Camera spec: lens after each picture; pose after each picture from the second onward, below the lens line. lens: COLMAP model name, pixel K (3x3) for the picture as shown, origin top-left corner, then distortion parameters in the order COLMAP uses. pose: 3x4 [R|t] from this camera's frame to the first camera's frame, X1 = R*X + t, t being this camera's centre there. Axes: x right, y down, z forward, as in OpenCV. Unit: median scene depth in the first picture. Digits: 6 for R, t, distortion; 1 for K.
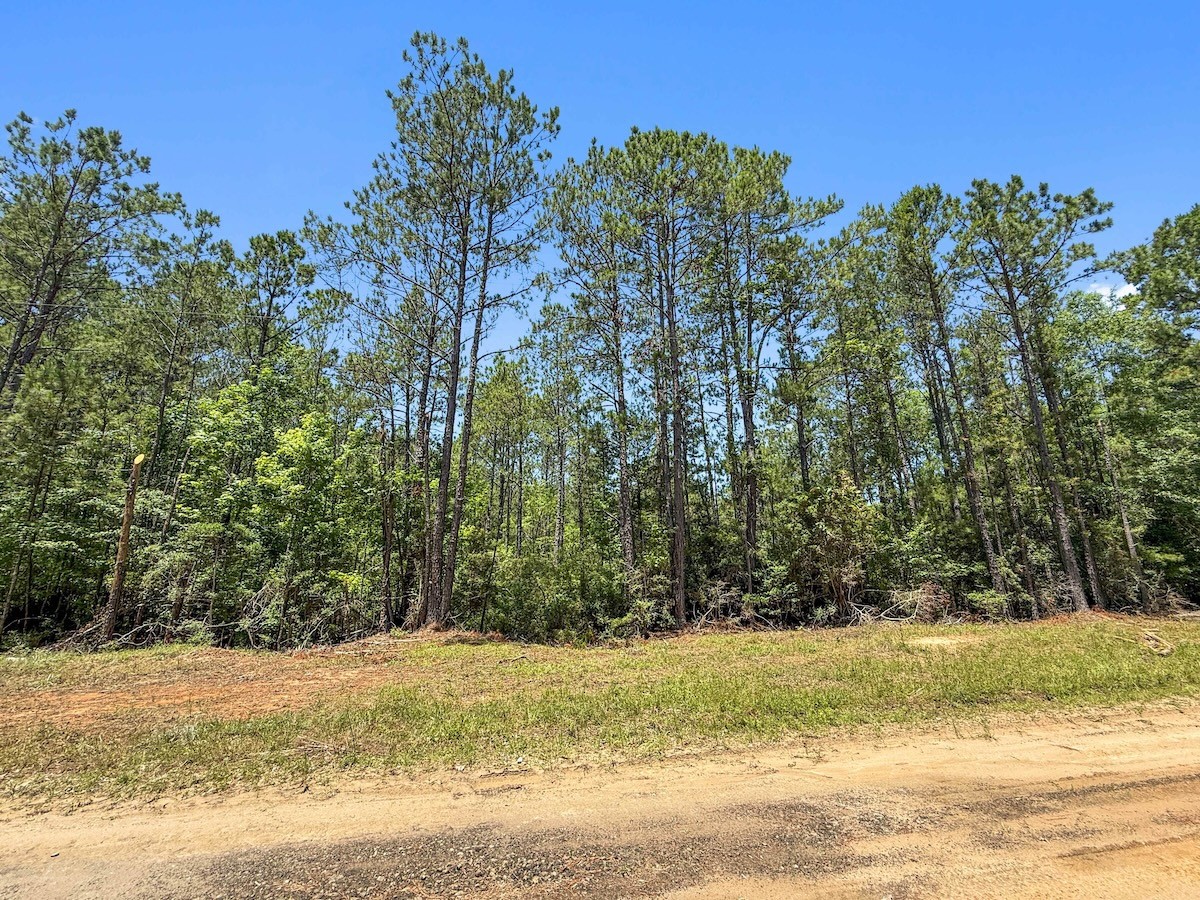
lens RADIAL K [[478.2, 0, 600.6], [0, 478.2, 448.1], [0, 0, 1]] dist [0.002256, 0.000127]
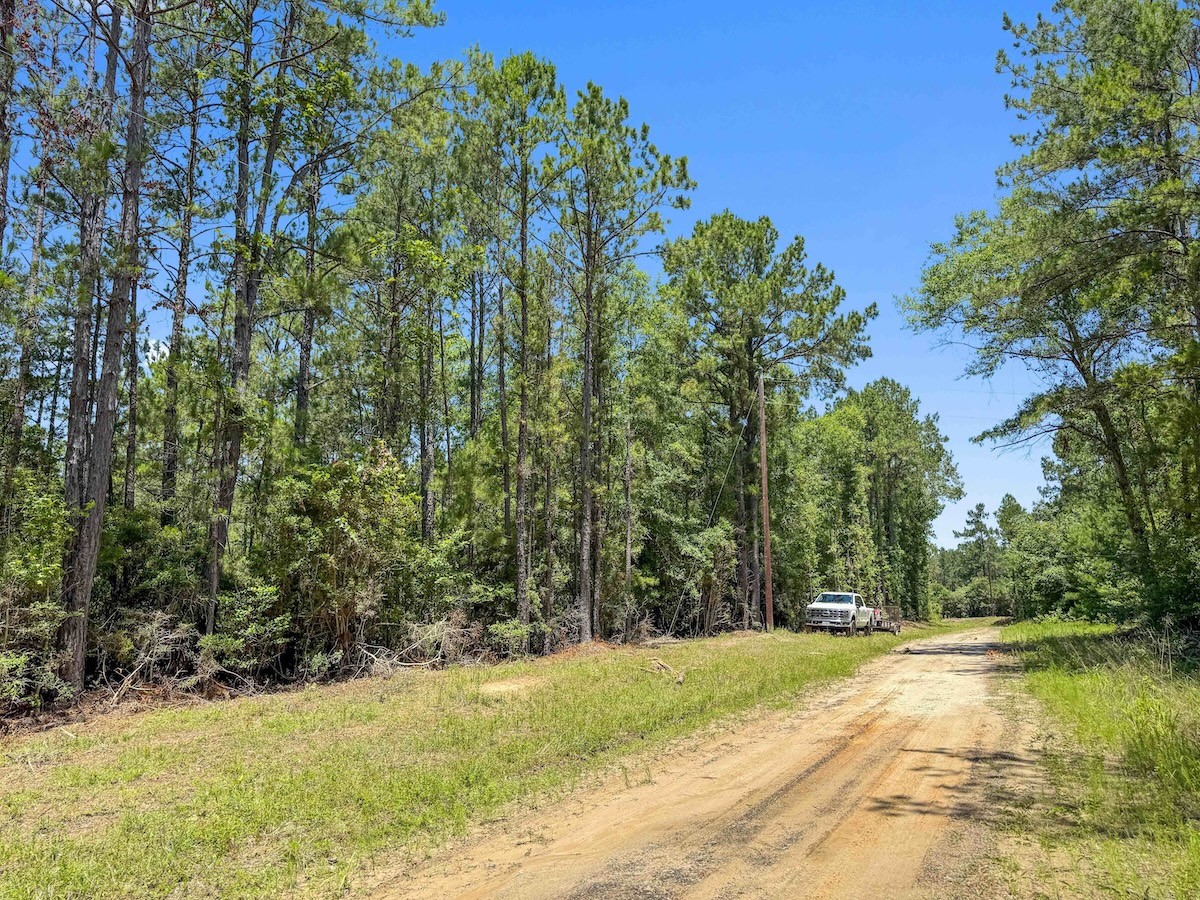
lens RADIAL K [[852.1, 0, 600.9], [0, 852.1, 451.6], [0, 0, 1]] dist [-0.001017, -0.005717]
pose [[0.647388, 0.129735, 0.751038, -0.162952], [-0.194412, 0.980918, -0.001864, 0.007621], [-0.736948, -0.144804, 0.660257, 0.035194]]
